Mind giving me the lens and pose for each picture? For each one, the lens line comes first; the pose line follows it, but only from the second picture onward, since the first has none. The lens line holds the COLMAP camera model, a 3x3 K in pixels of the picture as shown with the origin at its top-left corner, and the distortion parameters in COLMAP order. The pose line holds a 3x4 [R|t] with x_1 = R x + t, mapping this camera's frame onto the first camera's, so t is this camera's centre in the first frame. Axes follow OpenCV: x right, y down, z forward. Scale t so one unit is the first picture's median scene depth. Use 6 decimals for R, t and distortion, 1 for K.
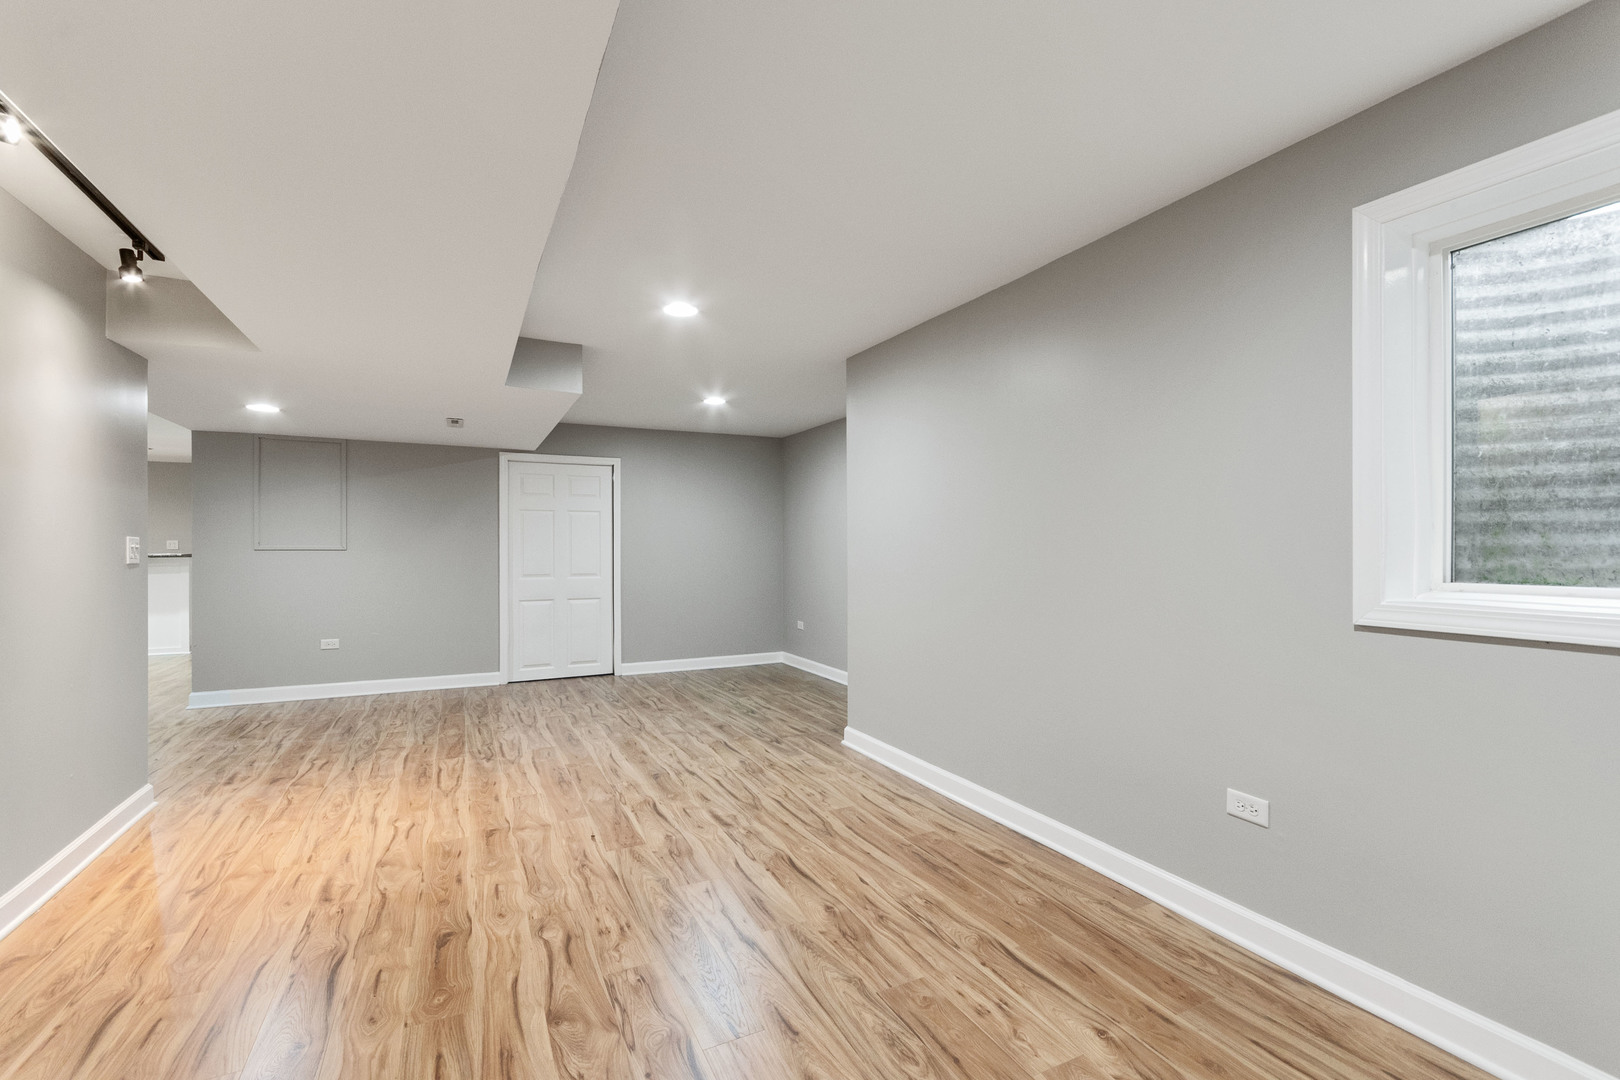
lens RADIAL K [[707.8, 0, 813.8], [0, 707.8, 543.6], [0, 0, 1]] dist [0.003606, -0.002606]
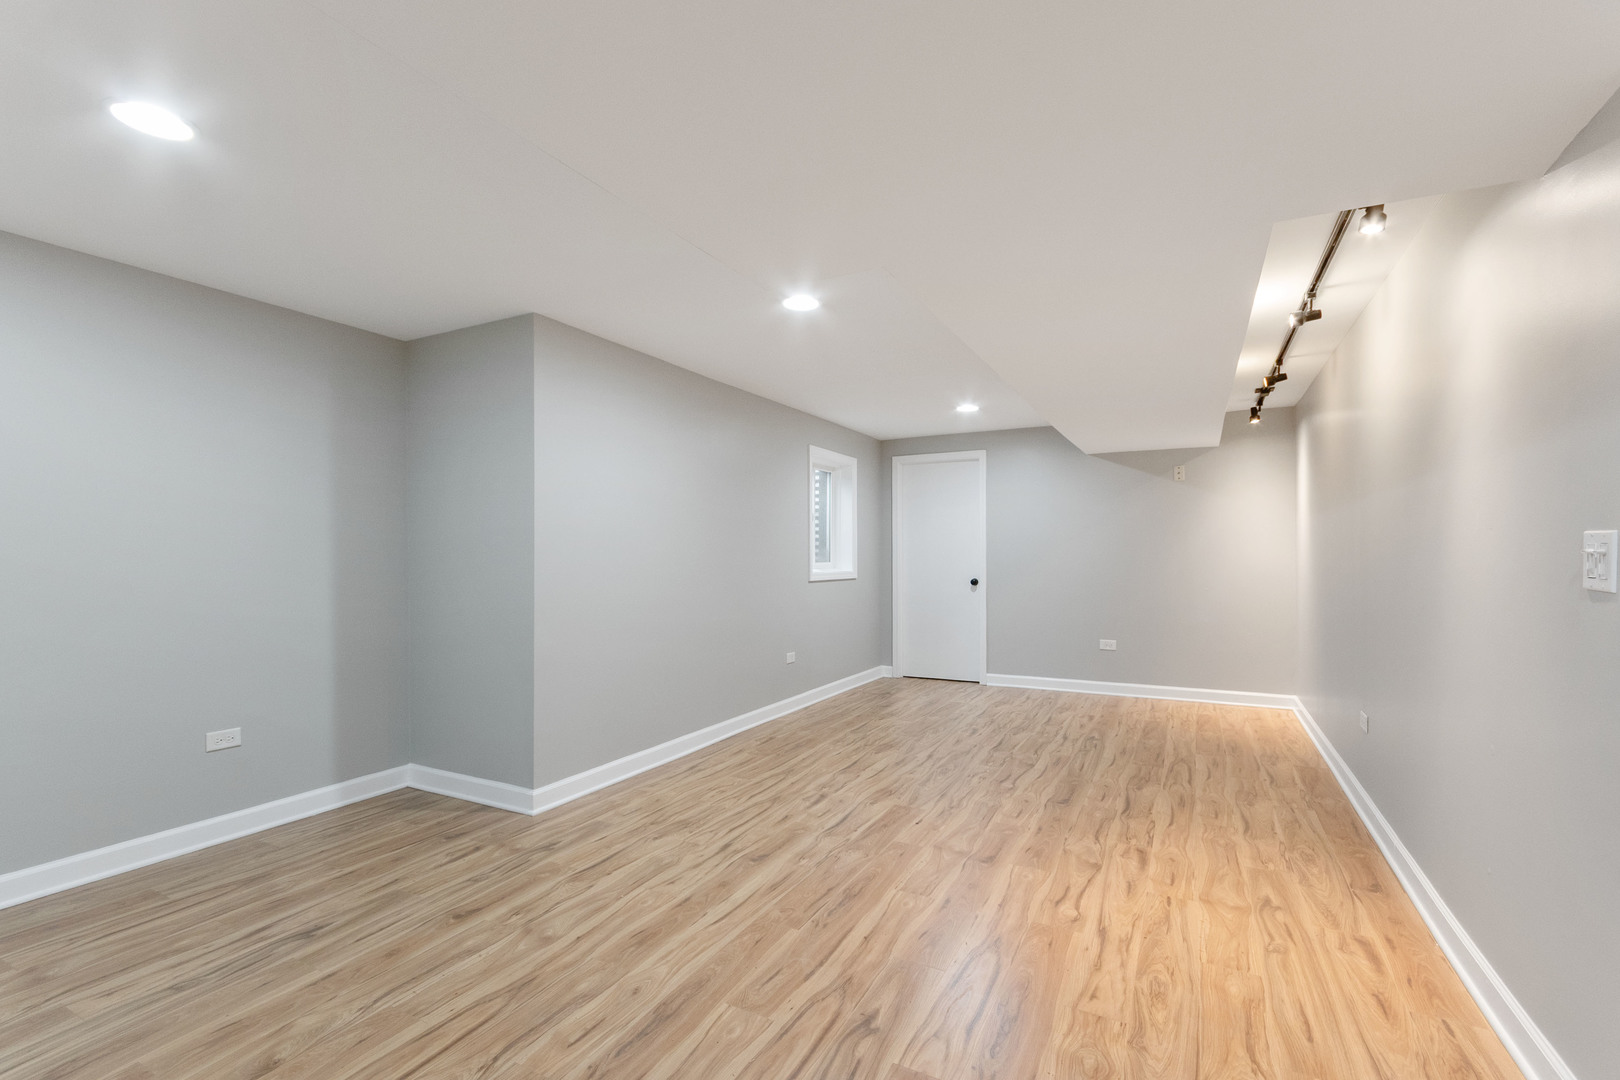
lens RADIAL K [[707.8, 0, 813.6], [0, 707.8, 547.3], [0, 0, 1]] dist [0.003606, -0.002606]
pose [[-0.579626, 0.013392, 0.814772, -1.091902], [-0.000452, 0.999860, -0.016755, 0.012584], [-0.814882, -0.010080, -0.579539, 1.738837]]
